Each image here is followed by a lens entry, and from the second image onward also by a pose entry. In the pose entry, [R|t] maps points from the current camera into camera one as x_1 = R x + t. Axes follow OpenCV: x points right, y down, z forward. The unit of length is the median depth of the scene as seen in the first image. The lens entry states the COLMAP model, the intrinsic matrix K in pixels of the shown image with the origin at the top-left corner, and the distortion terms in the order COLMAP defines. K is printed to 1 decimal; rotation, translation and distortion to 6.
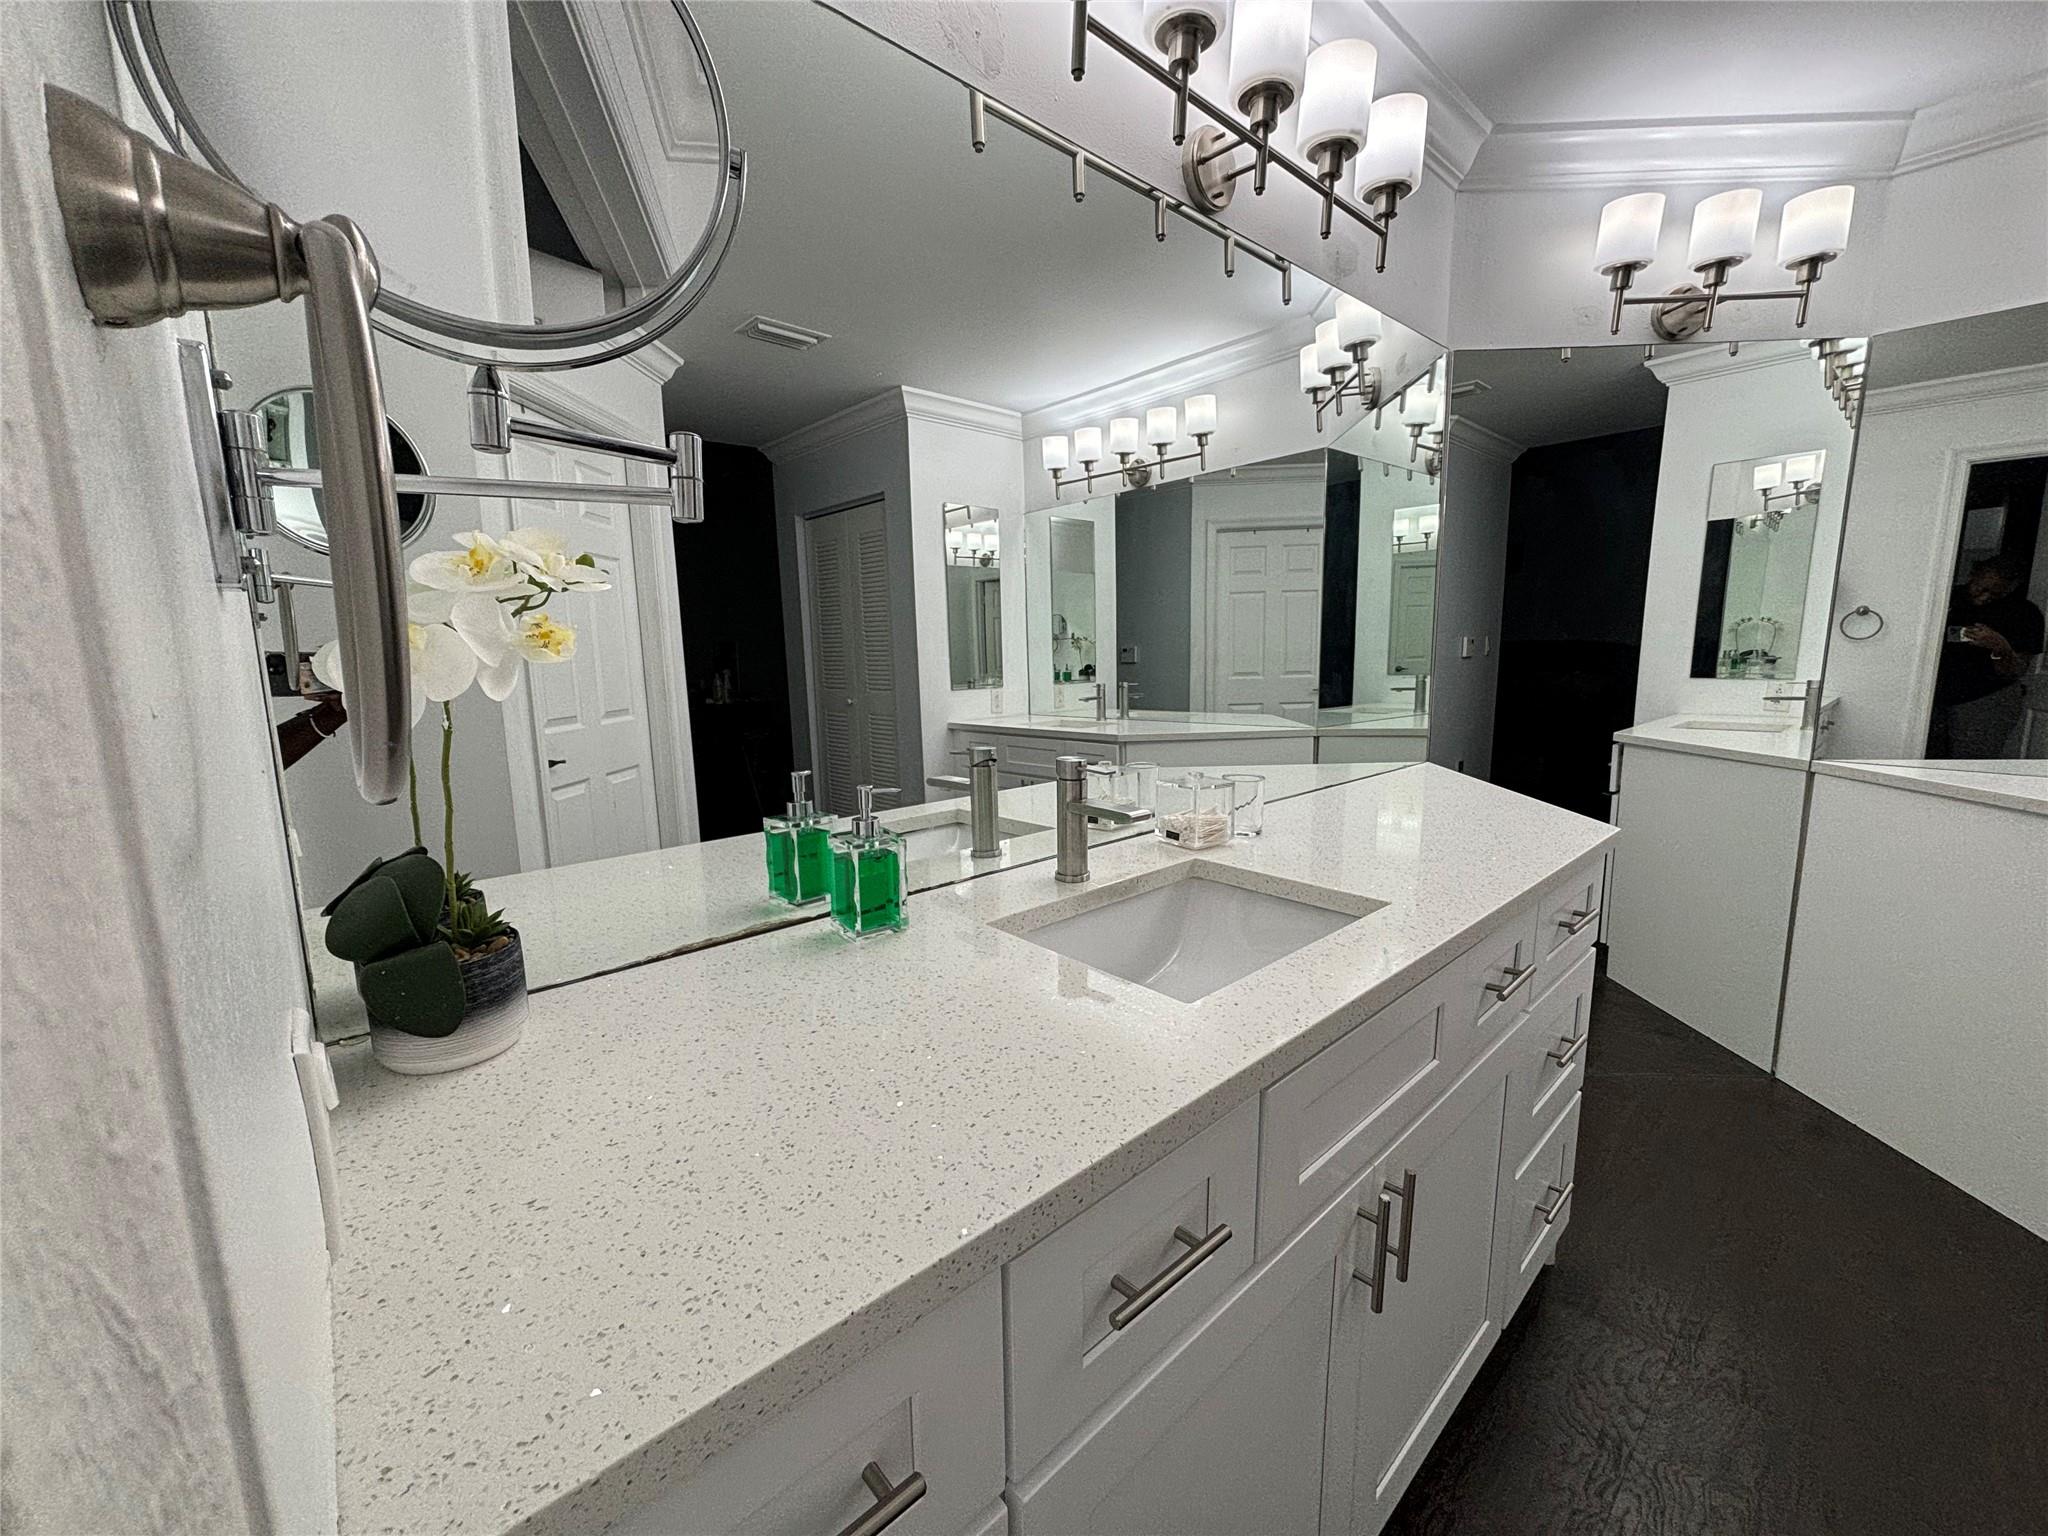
lens RADIAL K [[823.3, 0, 1022.8], [0, 823.3, 764.3], [0, 0, 1]] dist [0.000212, 0.000499]
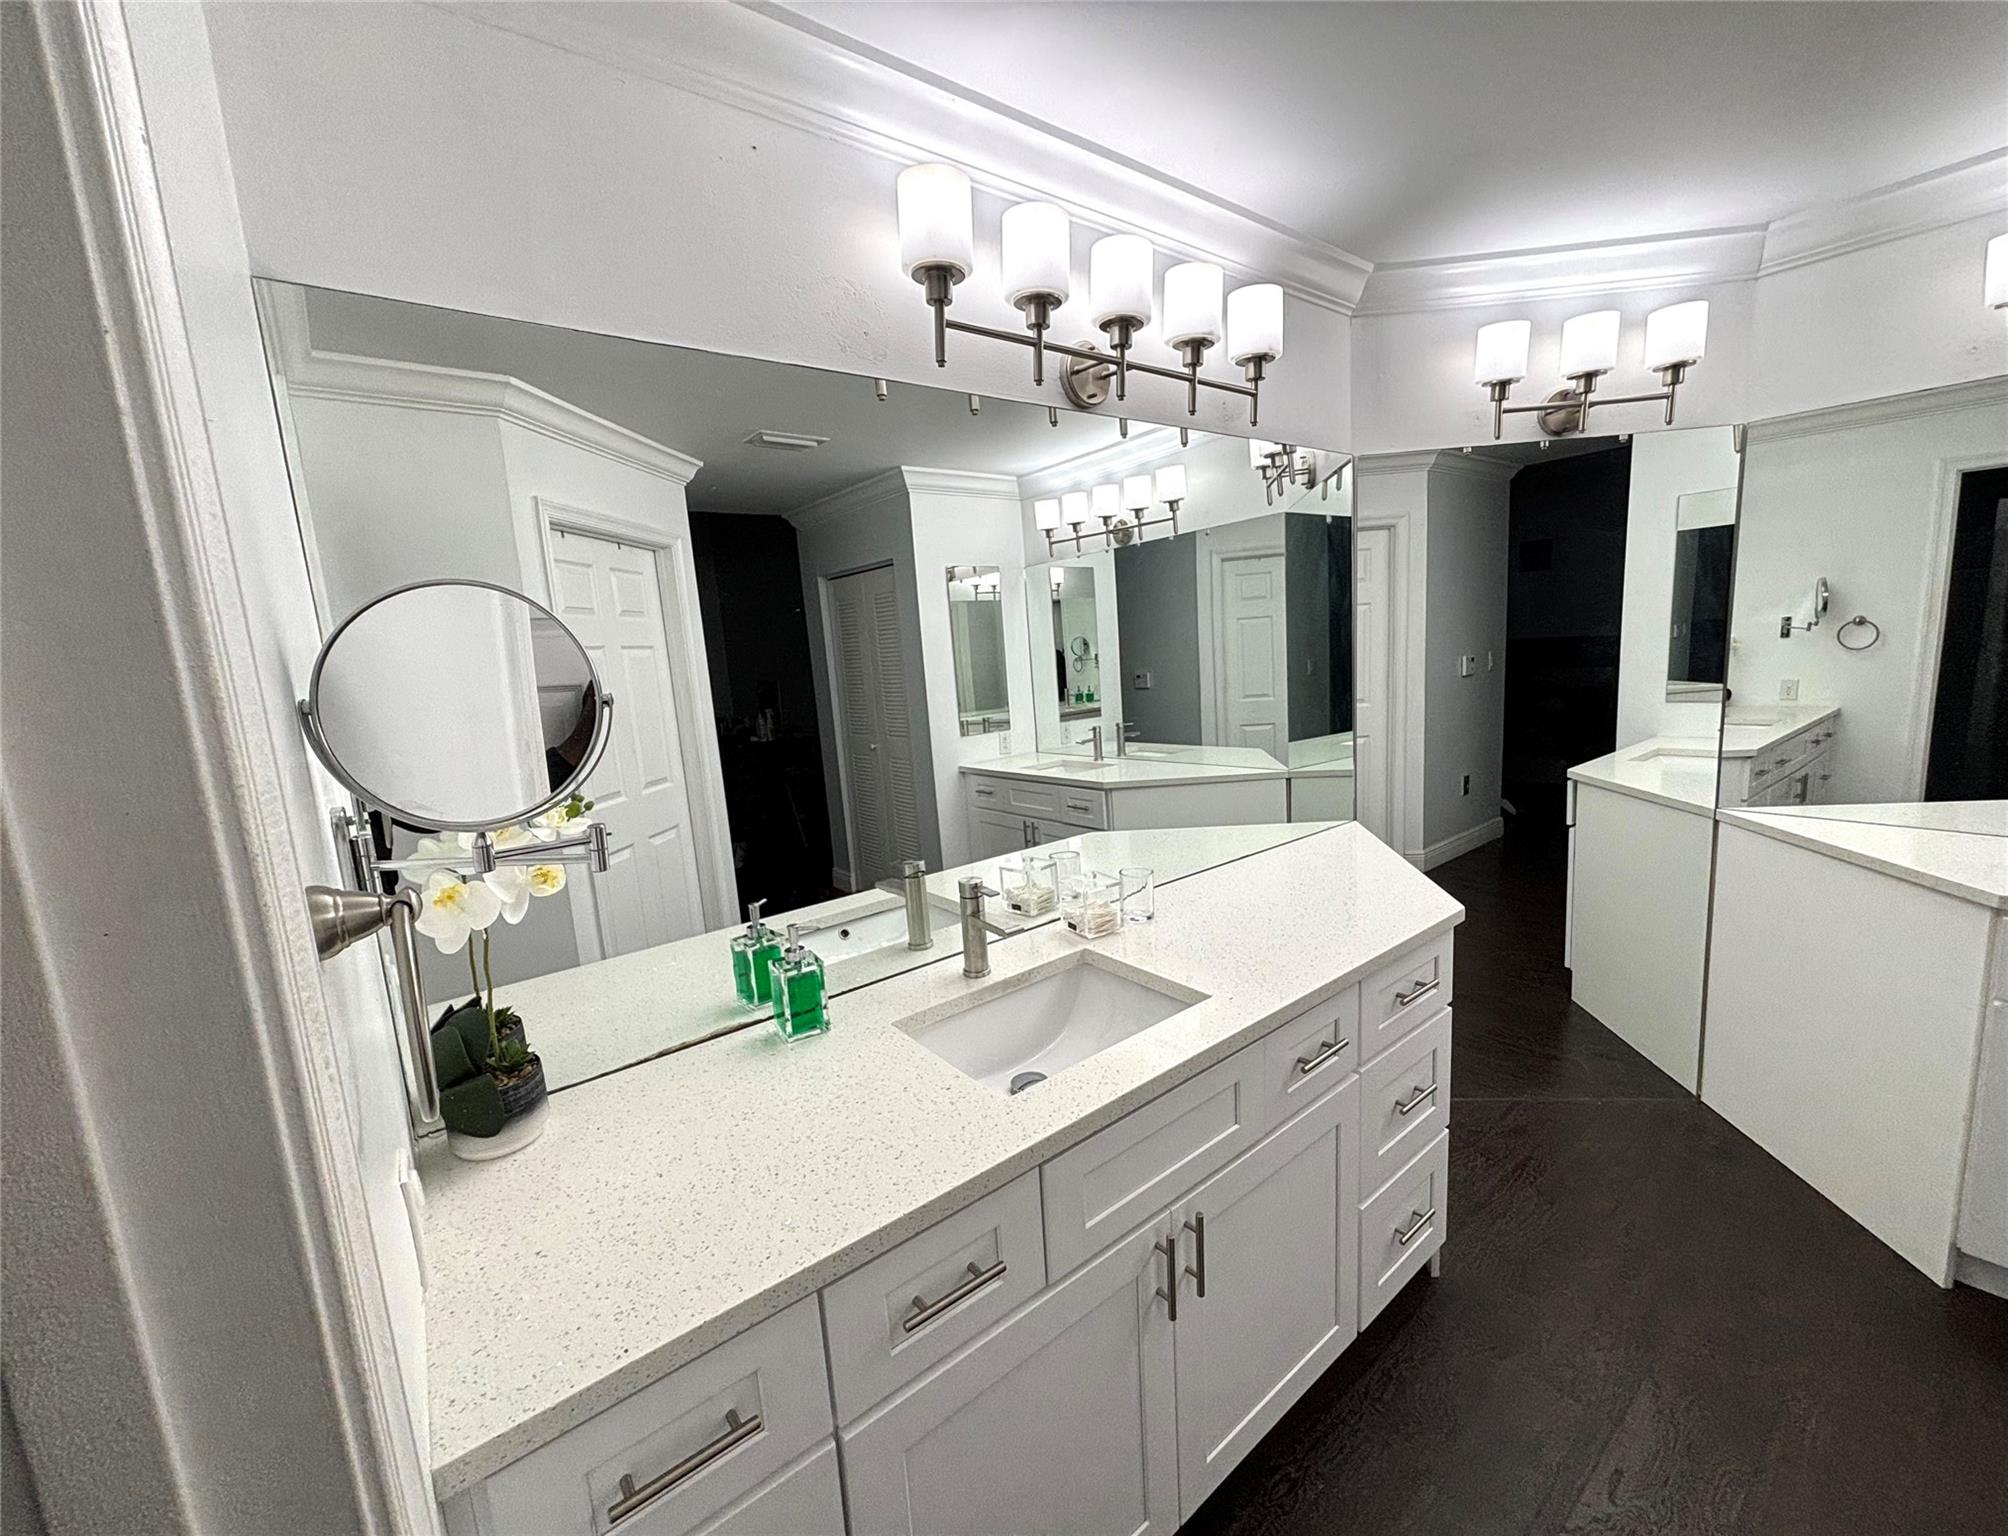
lens RADIAL K [[823.7, 0, 1022.9], [0, 823.7, 766.2], [0, 0, 1]] dist [0.001279, 0.000694]
pose [[0.996933, -0.037685, -0.068595, 0.136163], [0.038068, 0.999266, 0.004287, -0.107712], [0.068383, -0.006885, 0.997635, -0.151083]]
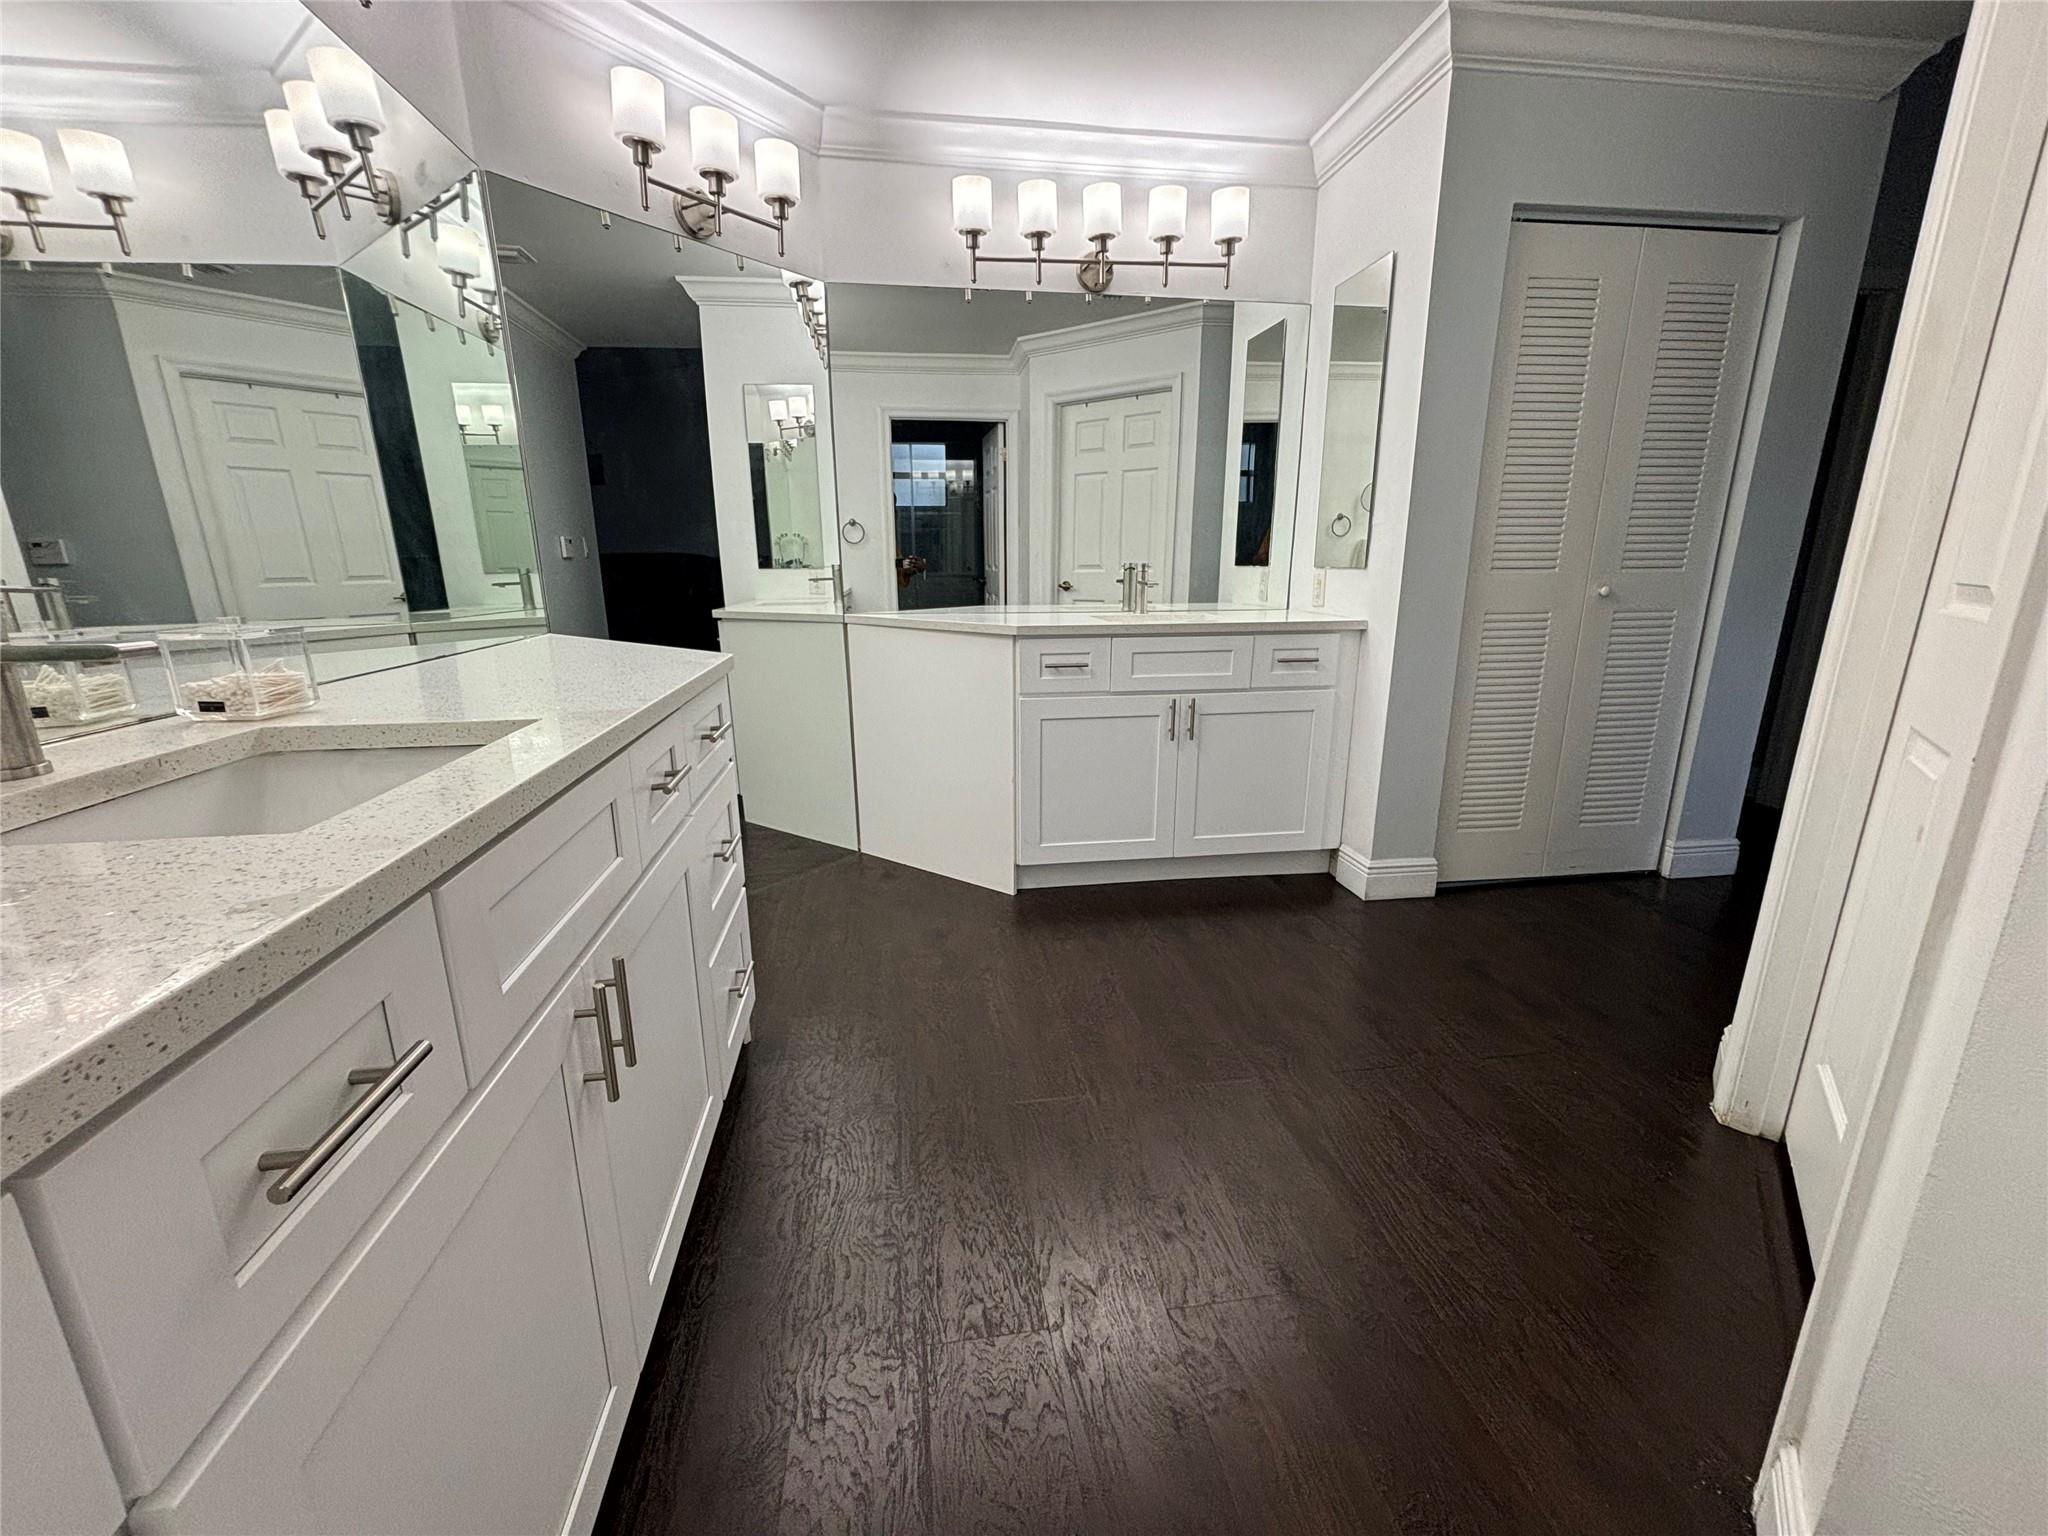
lens RADIAL K [[826.1, 0, 1018.8], [0, 826.1, 772.7], [0, 0, 1]] dist [0.000622, 0.000152]
pose [[0.558352, -0.199159, 0.805344, -0.011137], [0.122557, 0.979907, 0.157358, 0.077720], [-0.820501, 0.010840, 0.571542, 0.007889]]
